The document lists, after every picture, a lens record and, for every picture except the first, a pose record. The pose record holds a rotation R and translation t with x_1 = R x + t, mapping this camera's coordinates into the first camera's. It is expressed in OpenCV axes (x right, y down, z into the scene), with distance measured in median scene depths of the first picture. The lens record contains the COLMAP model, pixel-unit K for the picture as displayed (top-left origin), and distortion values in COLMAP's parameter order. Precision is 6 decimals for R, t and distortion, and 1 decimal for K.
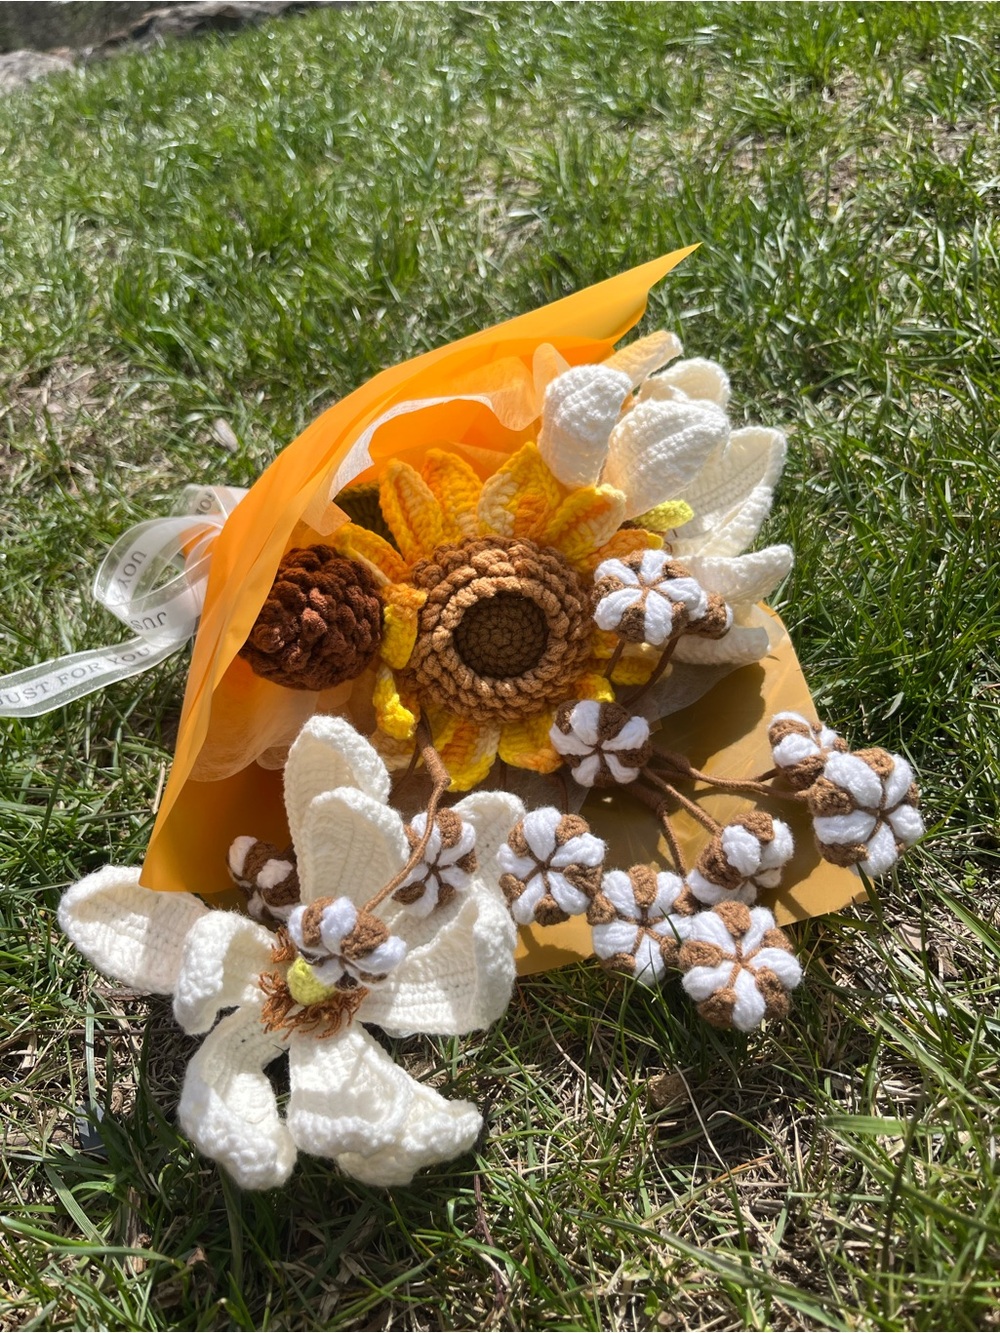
lens RADIAL K [[1019.4, 0, 508.9], [0, 1019.4, 658.3], [0, 0, 1]] dist [0.050621, -0.093007]
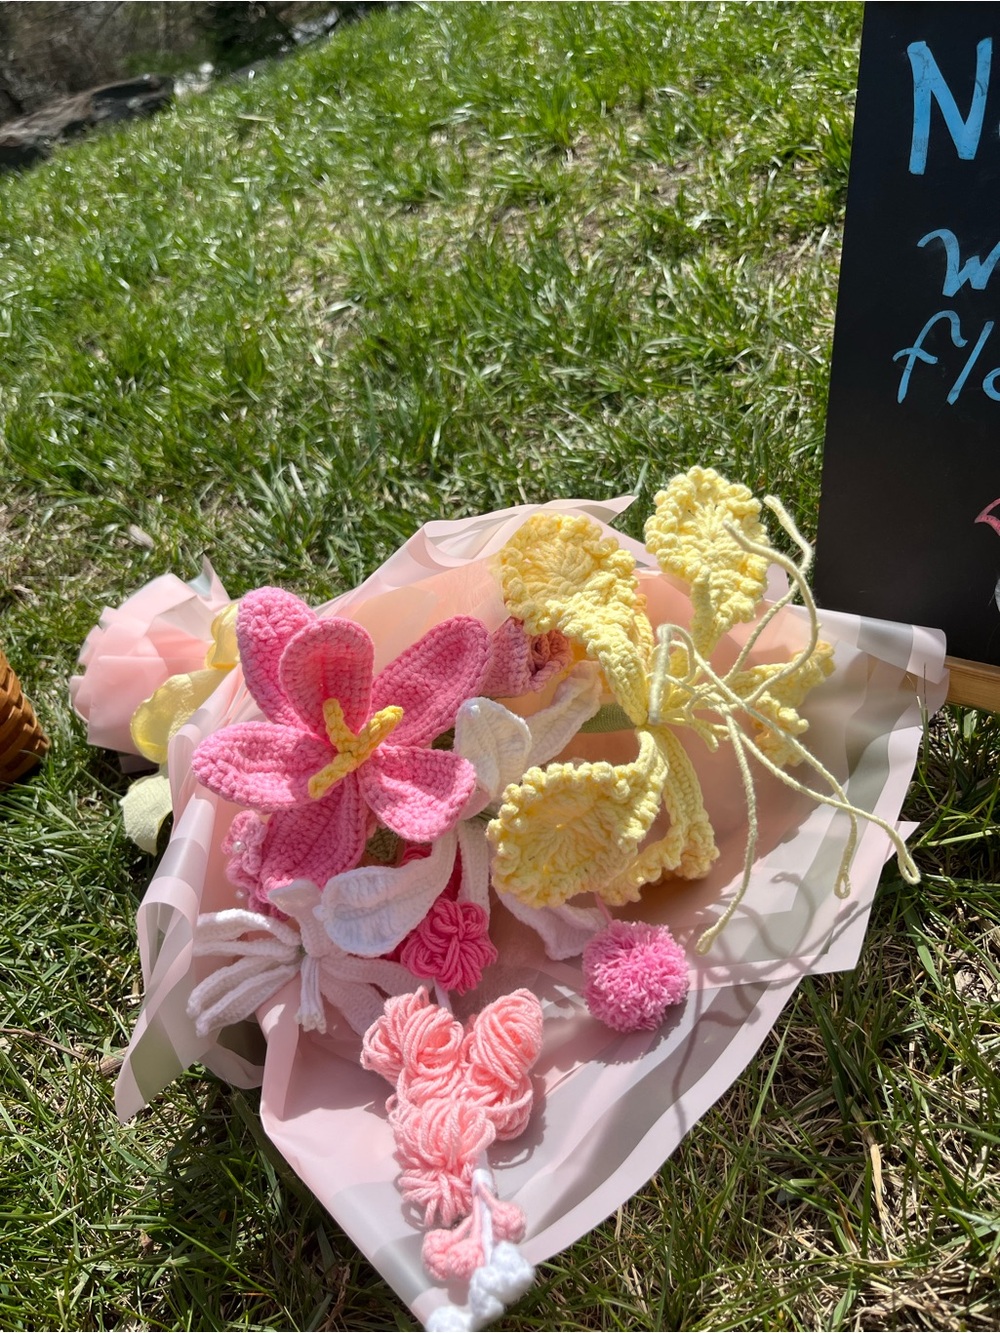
lens RADIAL K [[1019.4, 0, 512.2], [0, 1019.4, 674.0], [0, 0, 1]] dist [0.050621, -0.093007]
pose [[0.970676, -0.220034, 0.096813, -0.003066], [0.221817, 0.975056, -0.007927, 0.038664], [-0.092654, 0.029169, 0.995271, -0.196472]]
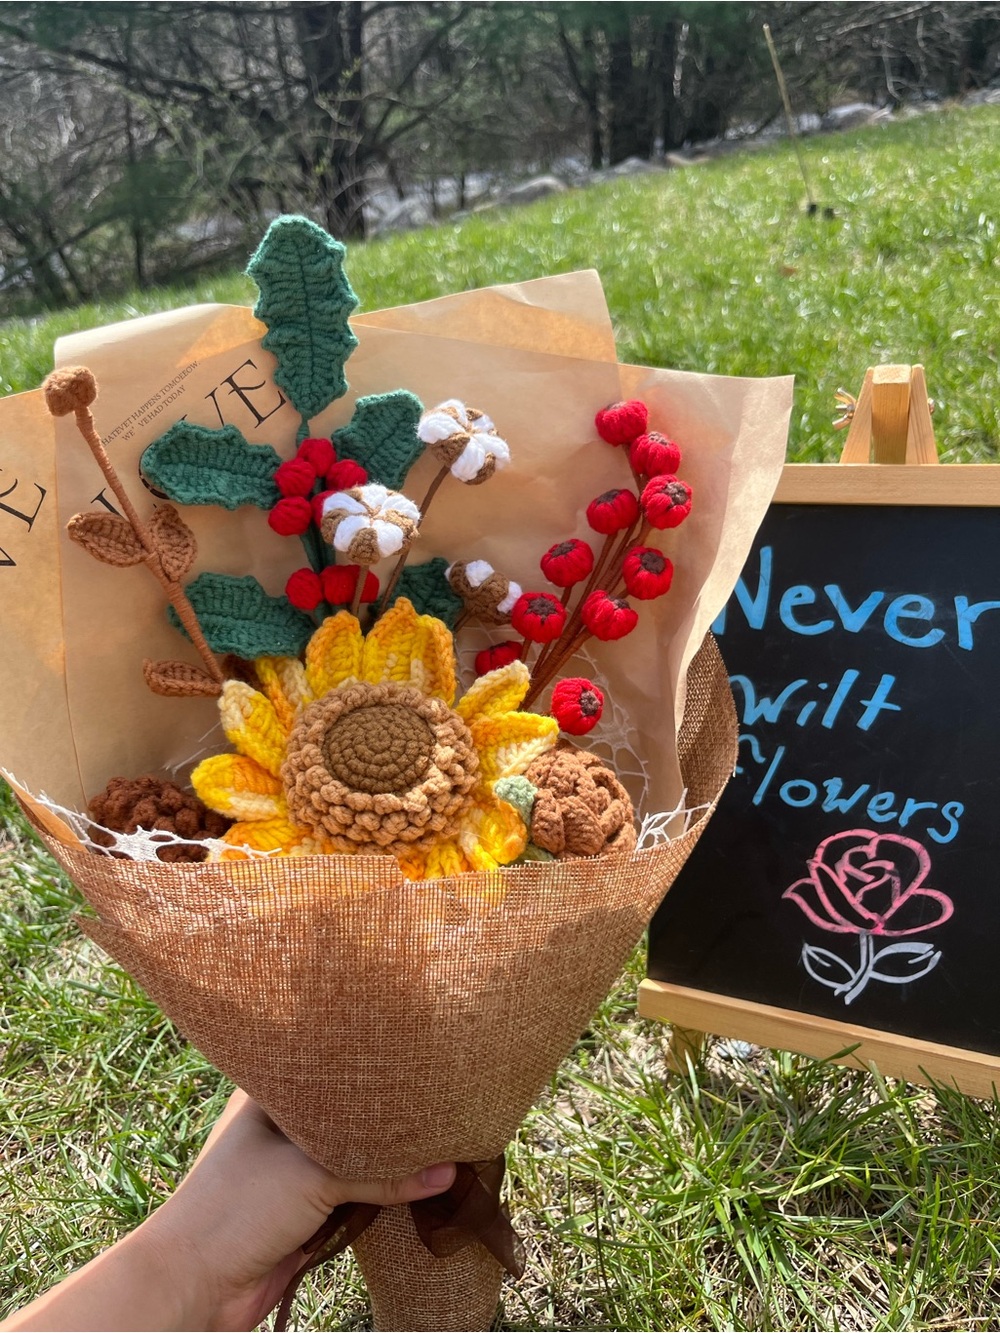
lens RADIAL K [[1019.4, 0, 497.6], [0, 1019.4, 675.7], [0, 0, 1]] dist [0.050621, -0.093007]
pose [[0.881418, -0.185038, 0.434584, -0.116989], [0.272125, 0.950965, -0.147017, -0.071609], [-0.386070, 0.247845, 0.888551, -0.240588]]
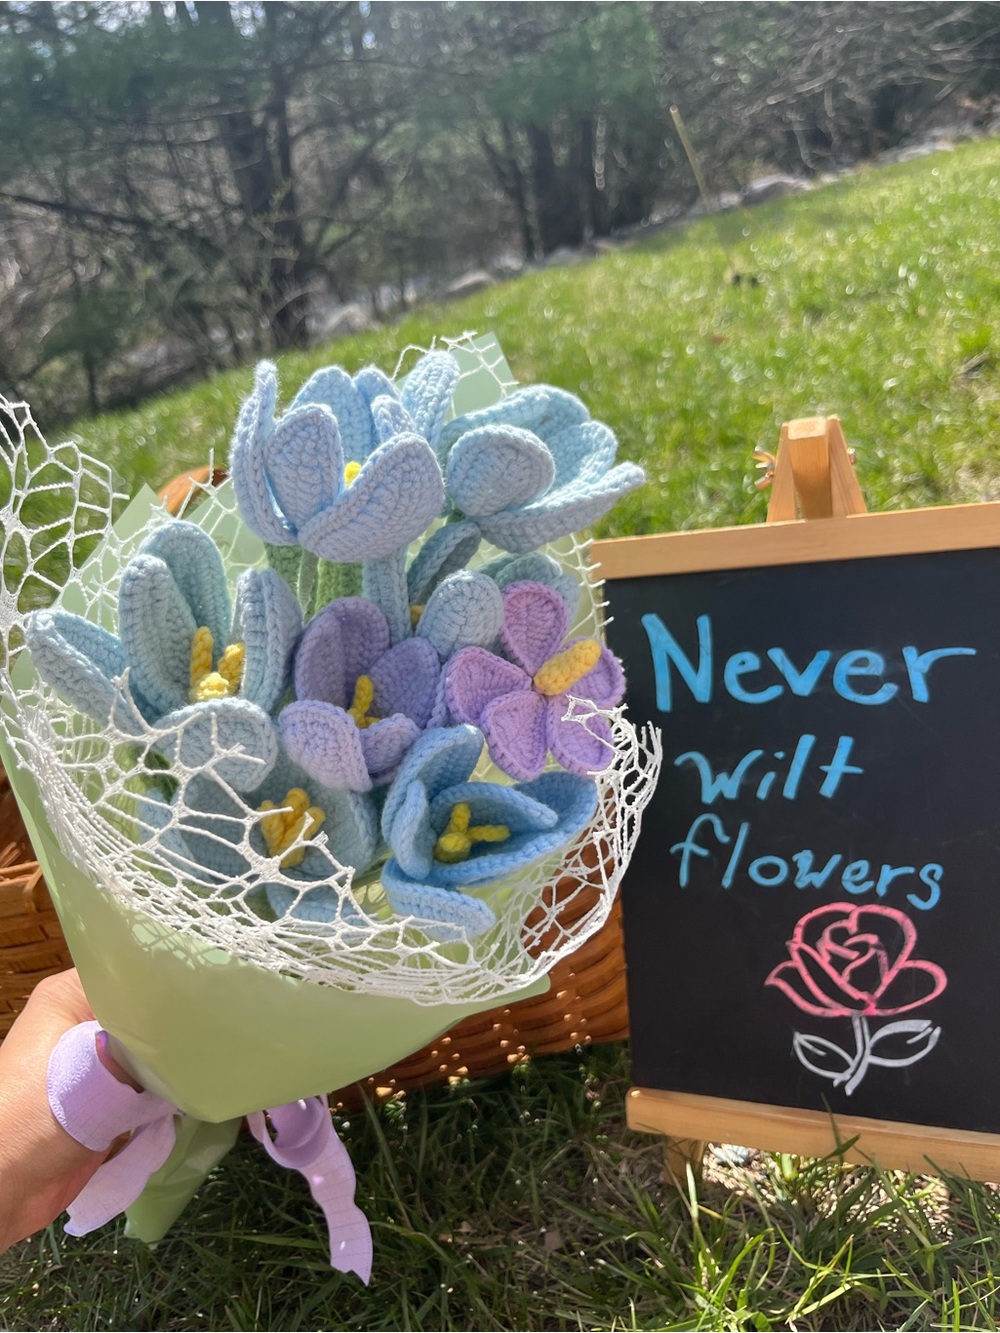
lens RADIAL K [[1019.4, 0, 499.3], [0, 1019.4, 683.9], [0, 0, 1]] dist [0.050621, -0.093007]
pose [[0.852744, -0.239678, 0.464093, -0.076697], [0.369182, 0.905108, -0.210914, -0.075443], [-0.369503, 0.351190, 0.860310, -0.225136]]
